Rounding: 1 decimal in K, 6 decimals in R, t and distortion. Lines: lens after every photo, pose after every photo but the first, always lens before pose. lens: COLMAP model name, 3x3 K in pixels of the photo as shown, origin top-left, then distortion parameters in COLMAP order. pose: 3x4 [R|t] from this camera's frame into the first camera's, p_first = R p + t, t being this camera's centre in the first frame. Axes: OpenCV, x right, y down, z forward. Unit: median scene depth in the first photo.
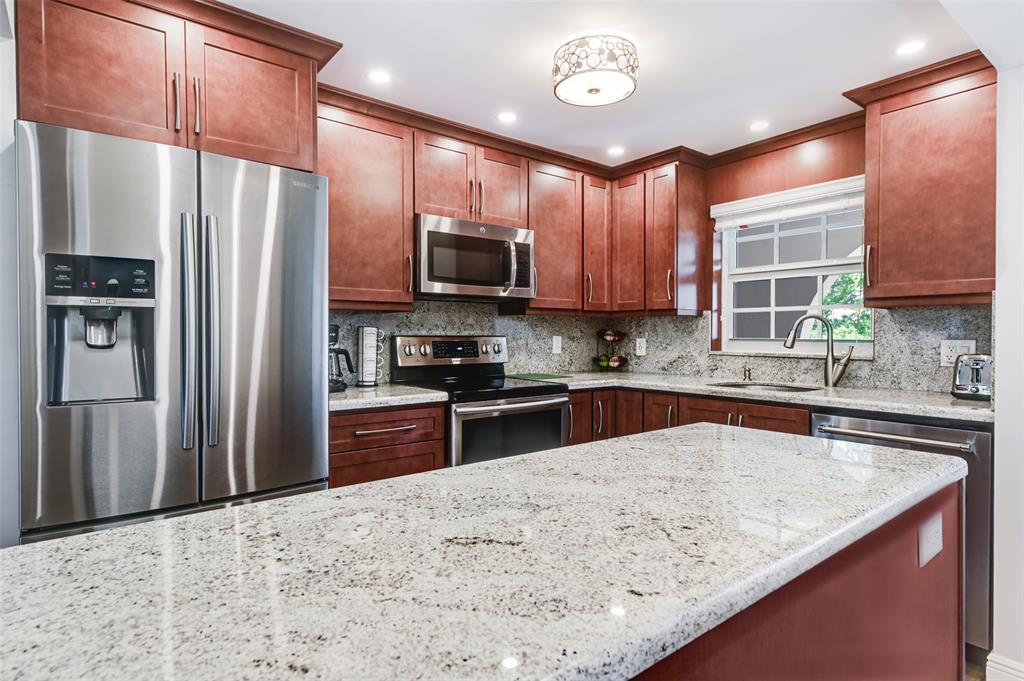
lens RADIAL K [[551.8, 0, 517.3], [0, 551.8, 337.9], [0, 0, 1]] dist [0.002669, 0.000230]
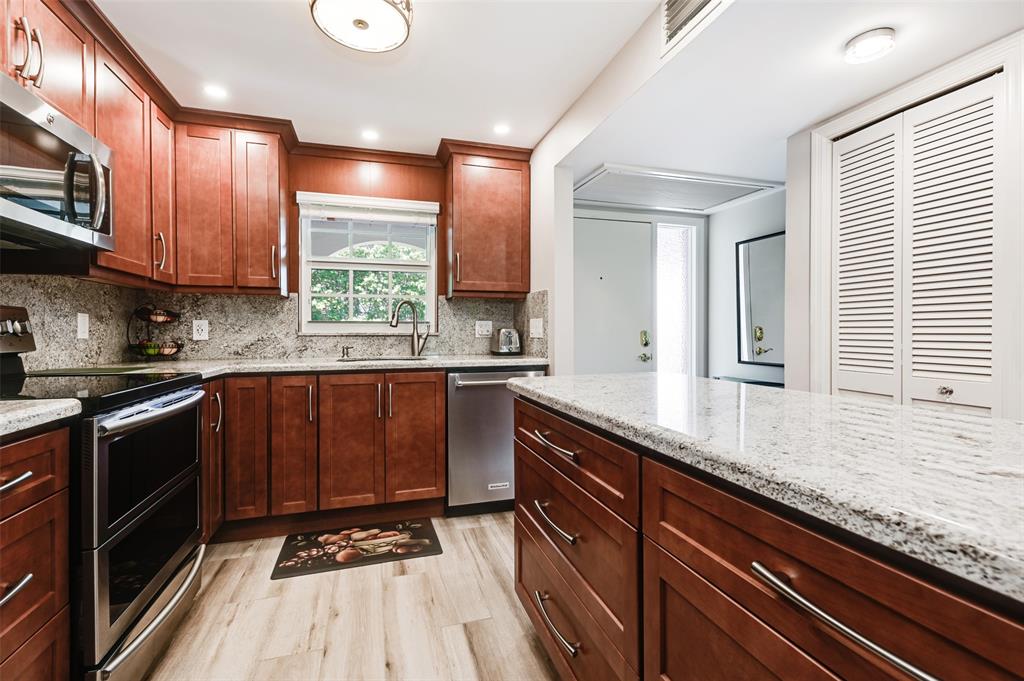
lens RADIAL K [[457.3, 0, 493.4], [0, 457.3, 334.3], [0, 0, 1]] dist [0.003609, 0.000417]
pose [[0.364181, -0.002060, 0.931326, -0.317520], [0.009622, 0.999953, -0.001551, 0.032887], [-0.931278, 0.009526, 0.364184, 0.362303]]
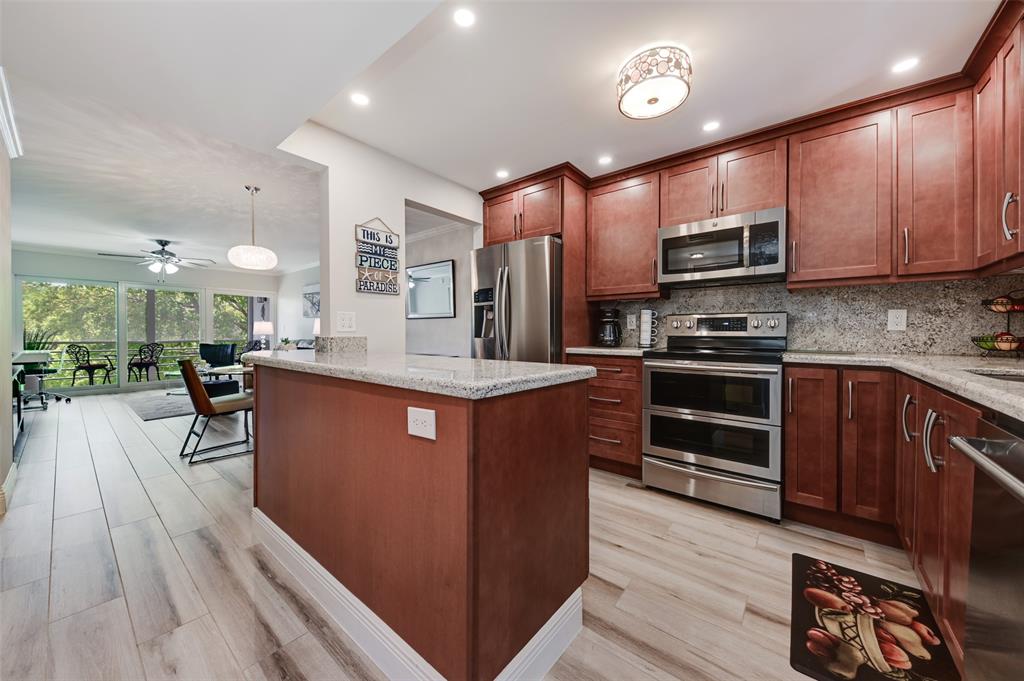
lens RADIAL K [[365.5, 0, 489.6], [0, 365.5, 334.6], [0, 0, 1]] dist [-0.000684, -0.000190]
pose [[0.178673, 0.007980, -0.983876, 0.583627], [-0.009177, 0.999937, 0.006444, 0.041992], [0.983866, 0.007878, 0.178735, 0.337431]]
